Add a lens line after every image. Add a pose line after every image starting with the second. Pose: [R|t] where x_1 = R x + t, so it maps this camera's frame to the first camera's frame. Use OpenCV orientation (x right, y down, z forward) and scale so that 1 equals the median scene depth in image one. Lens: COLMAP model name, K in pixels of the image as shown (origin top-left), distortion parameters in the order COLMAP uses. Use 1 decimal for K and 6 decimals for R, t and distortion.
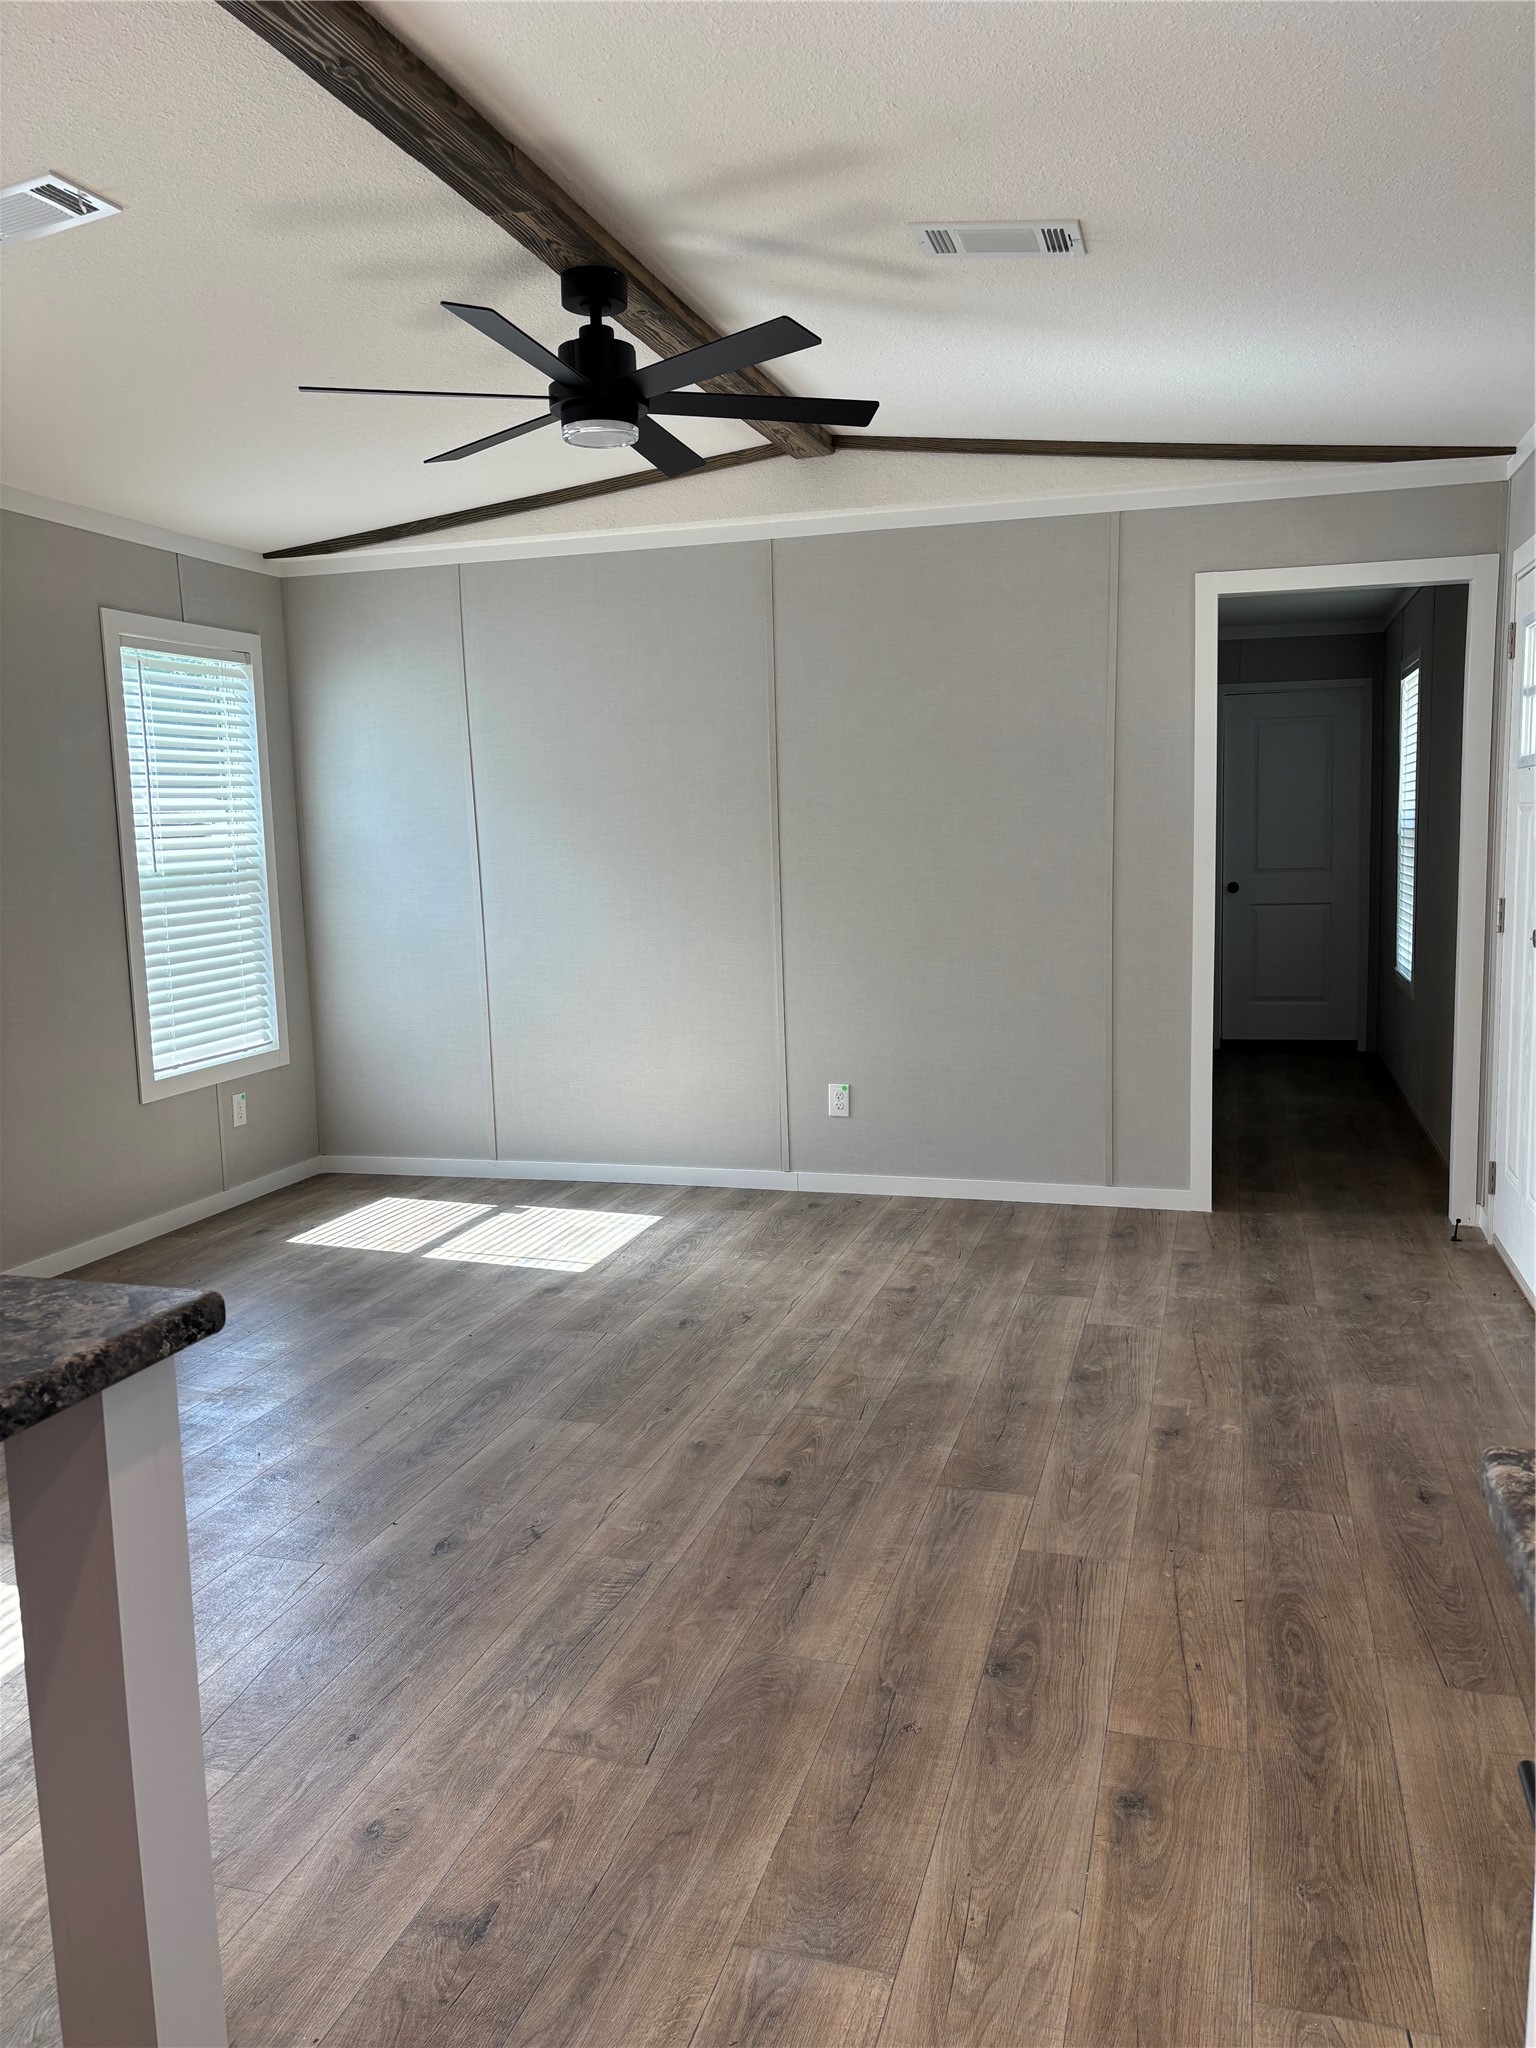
lens RADIAL K [[1543.6, 0, 763.3], [0, 1543.6, 1035.9], [0, 0, 1]] dist [0.038197, -0.046015]
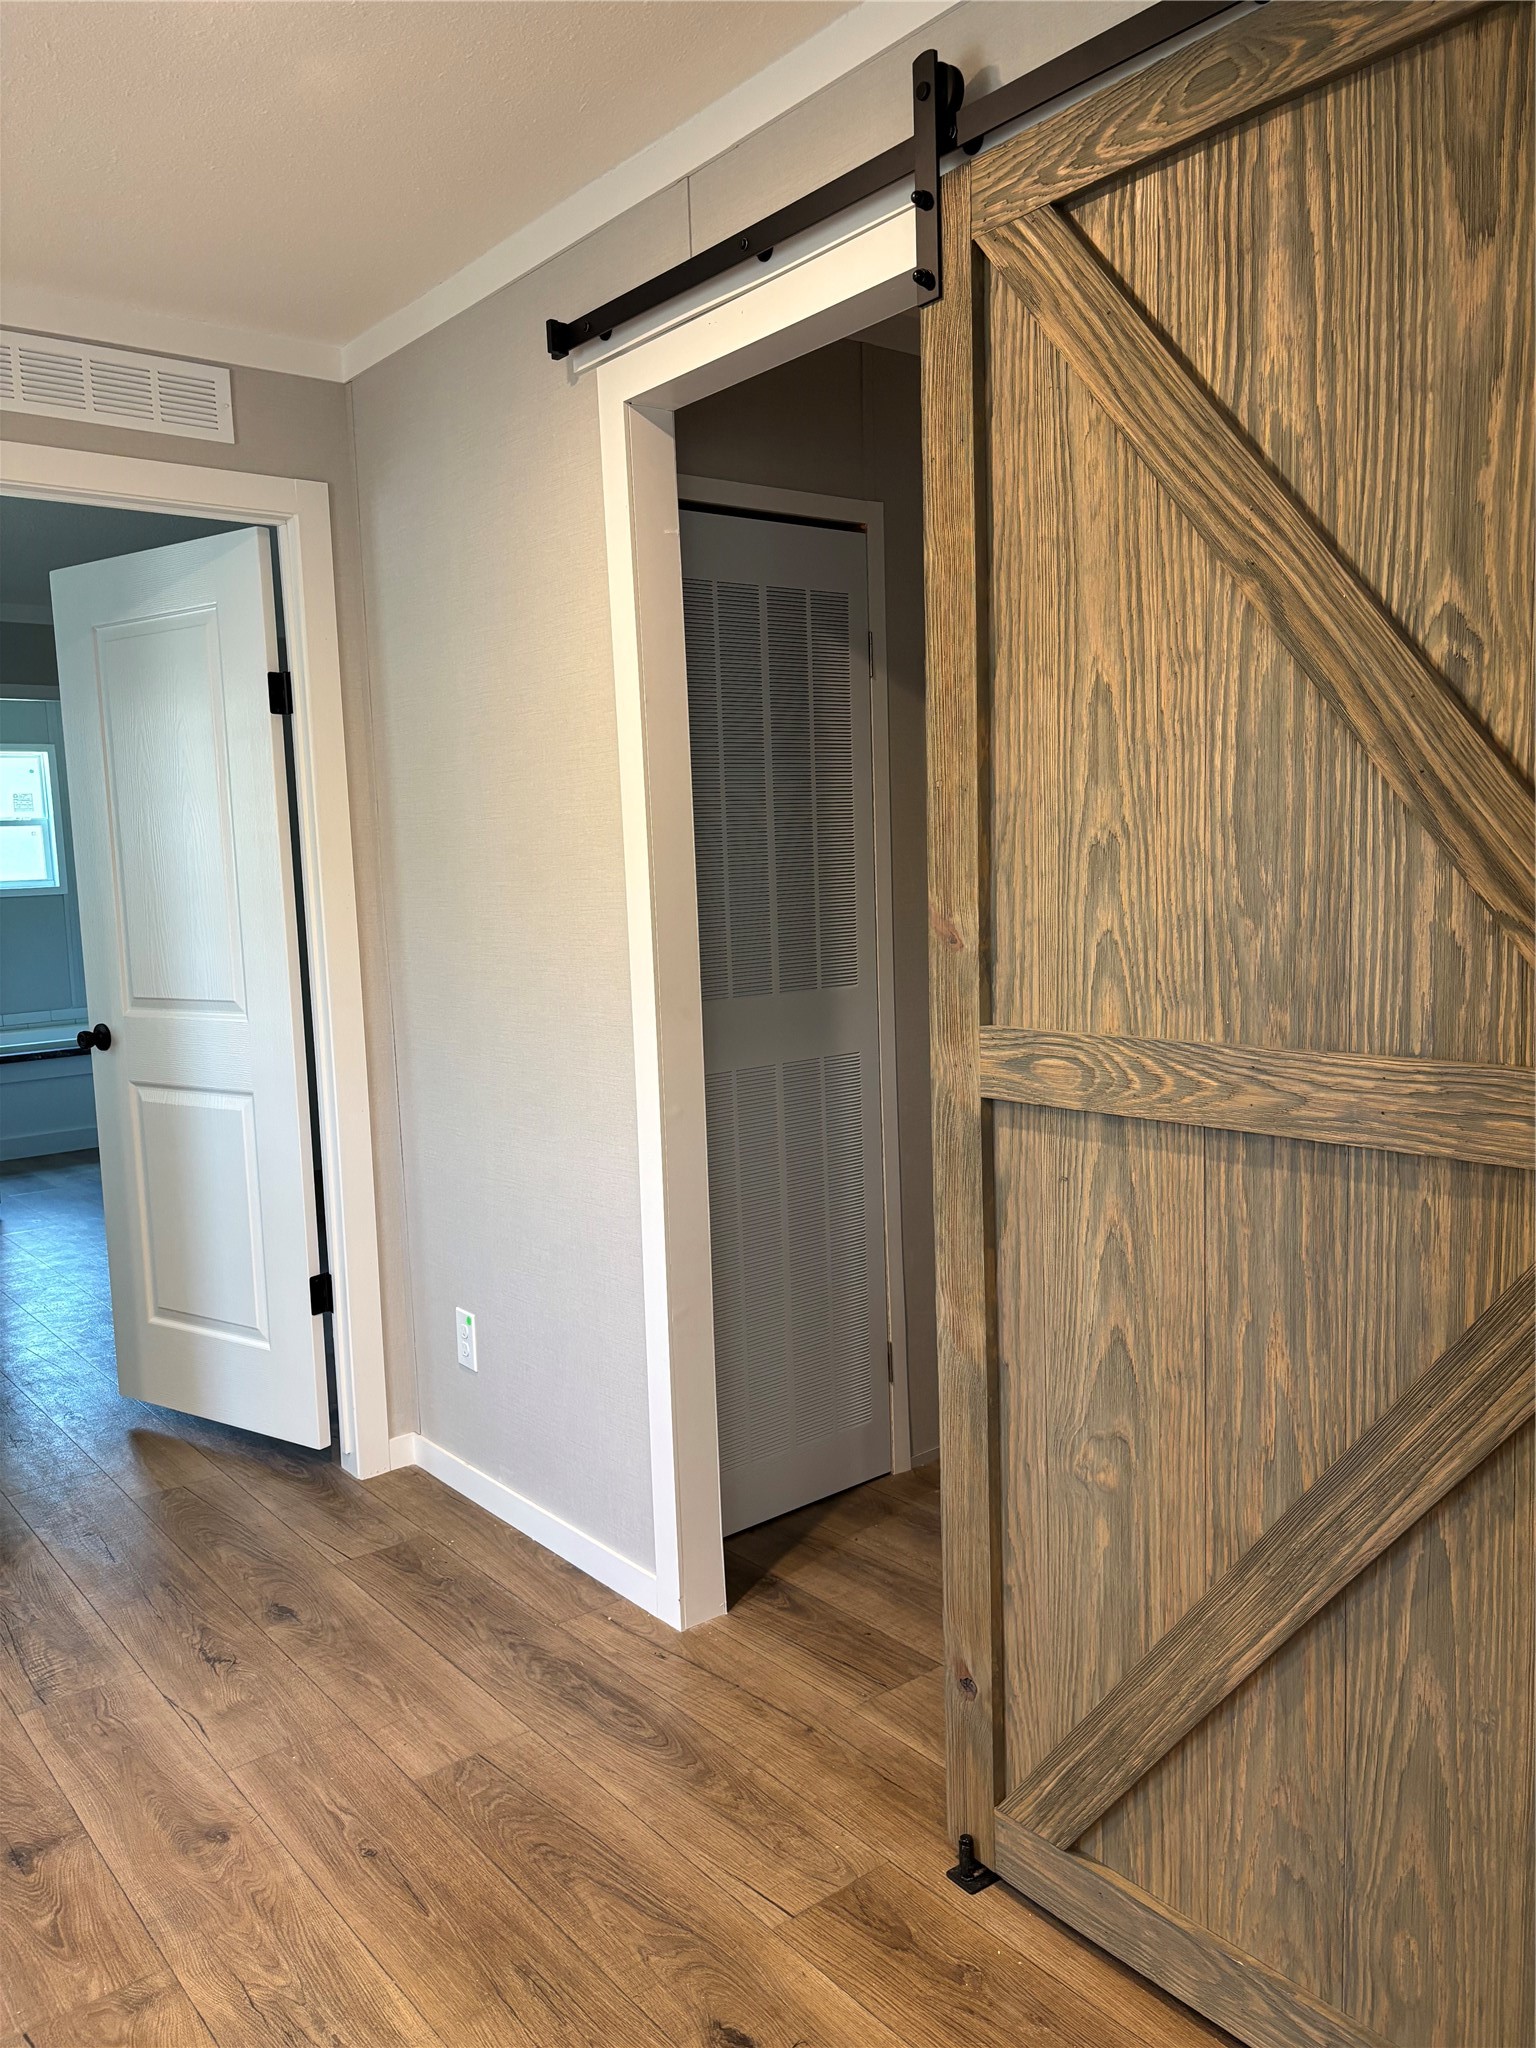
lens RADIAL K [[1543.6, 0, 762.6], [0, 1543.6, 1018.5], [0, 0, 1]] dist [0.038197, -0.046015]
pose [[-0.569002, 0.128613, -0.812217, 0.189702], [-0.064516, 0.977668, 0.200008, -0.149898], [0.819802, 0.166206, -0.547997, 1.080272]]
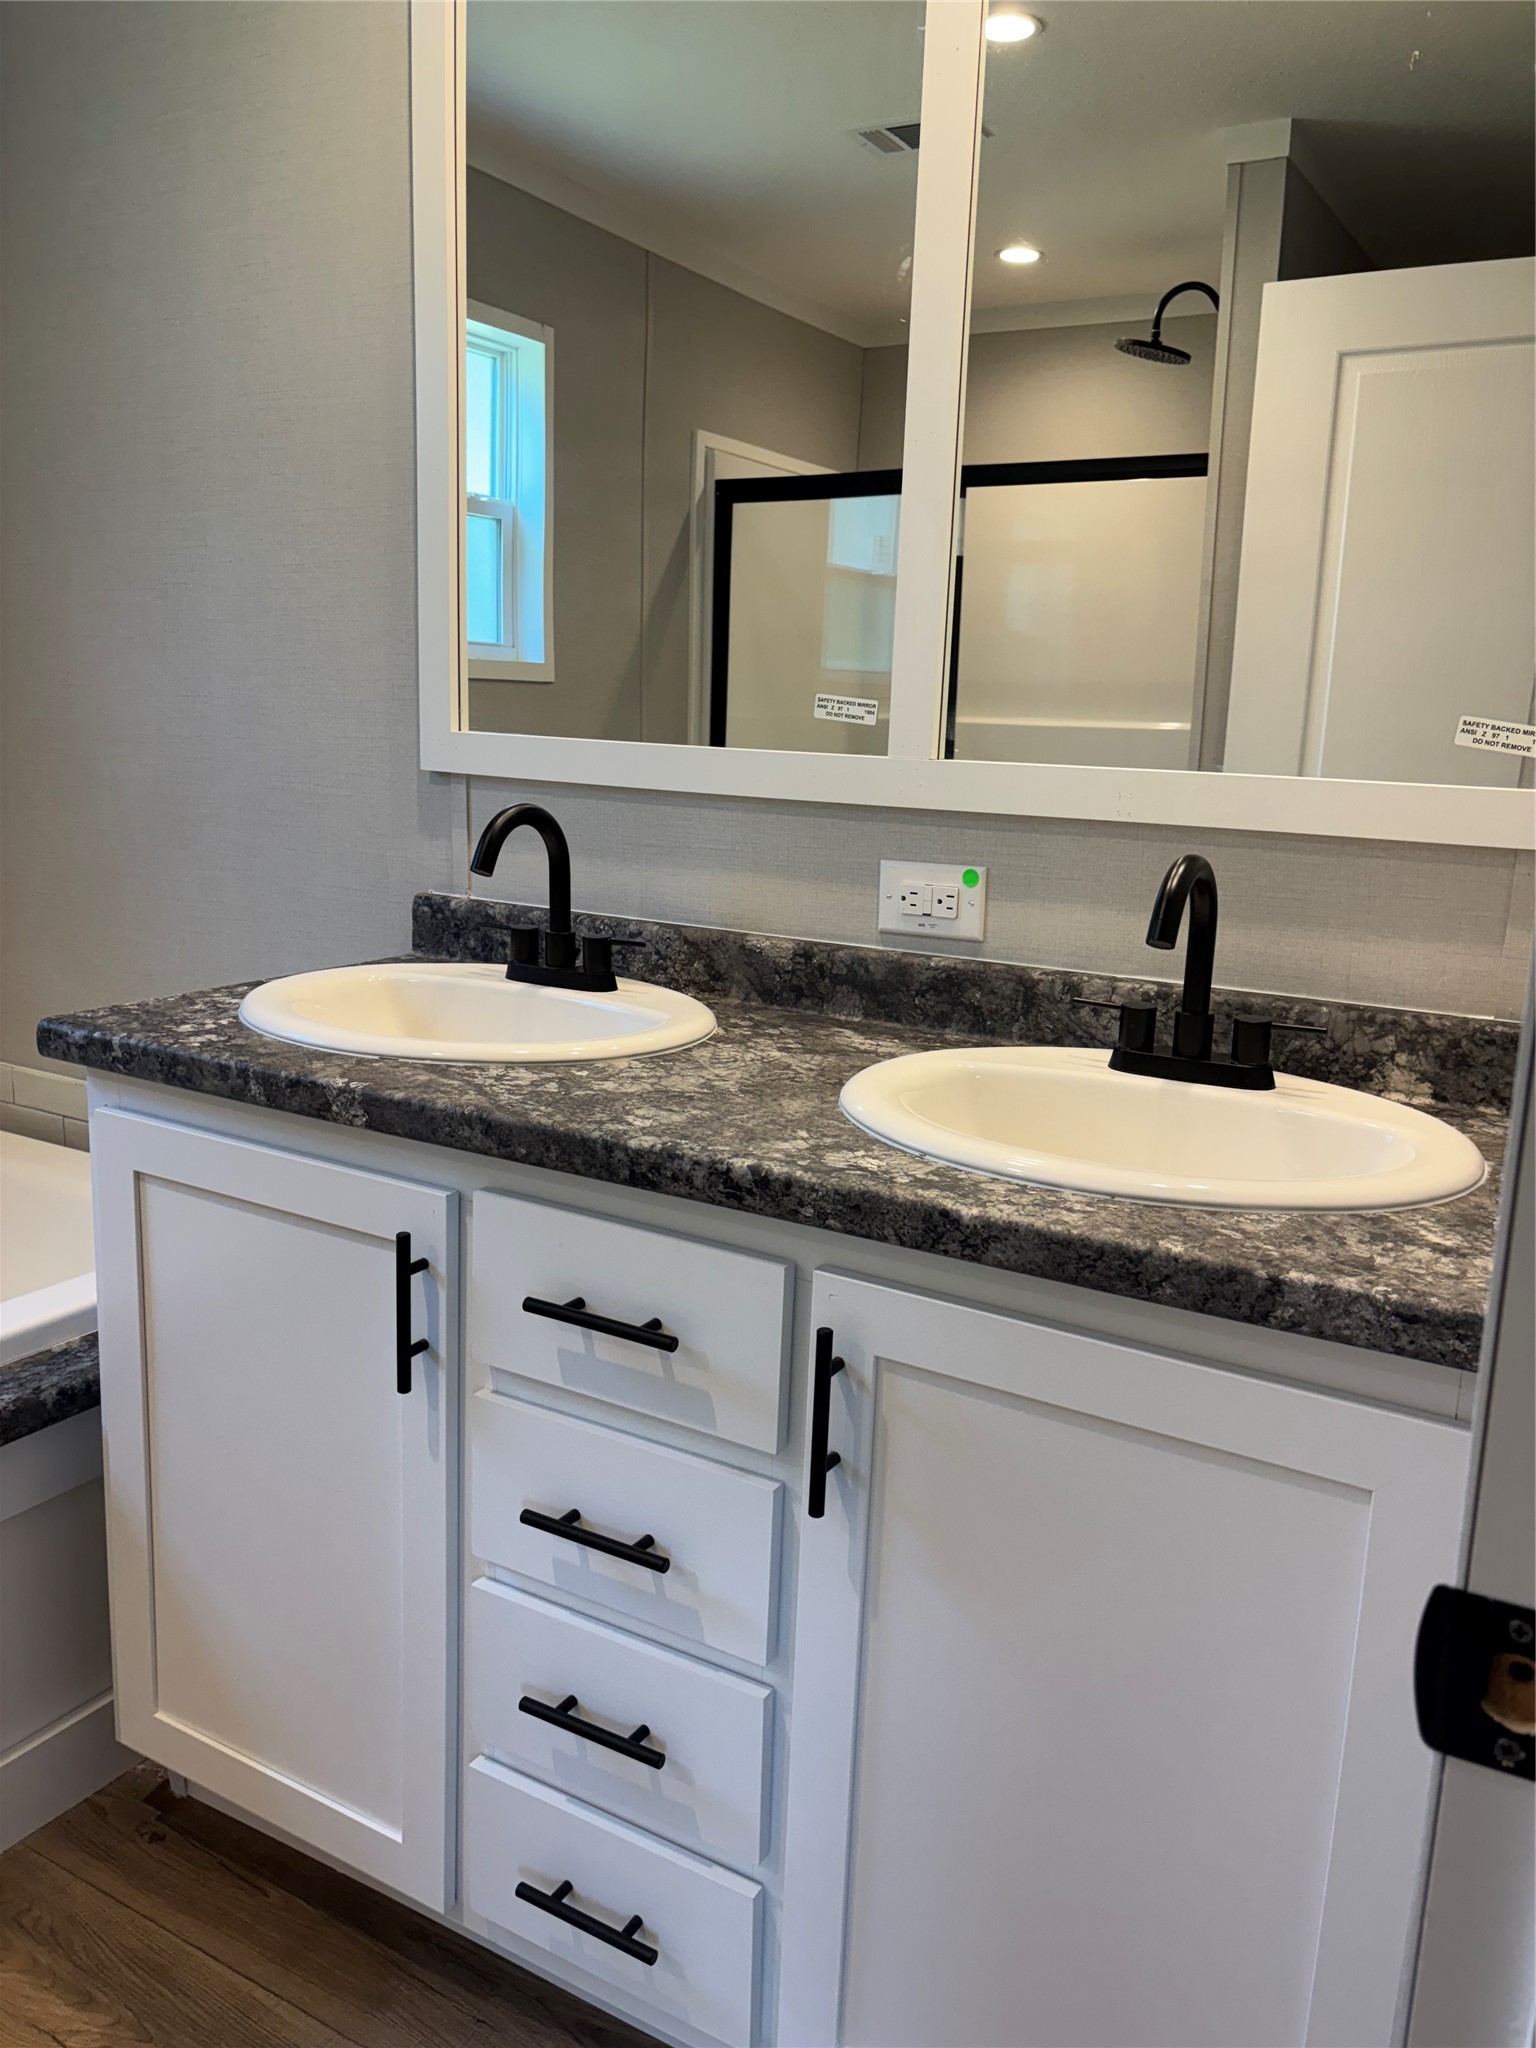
lens RADIAL K [[1543.6, 0, 759.7], [0, 1543.6, 1020.8], [0, 0, 1]] dist [0.038197, -0.046015]
pose [[-0.233095, 0.202219, -0.951196, 0.193329], [-0.155493, 0.957804, 0.241728, -0.091683], [0.959942, 0.204250, -0.191816, 0.897431]]
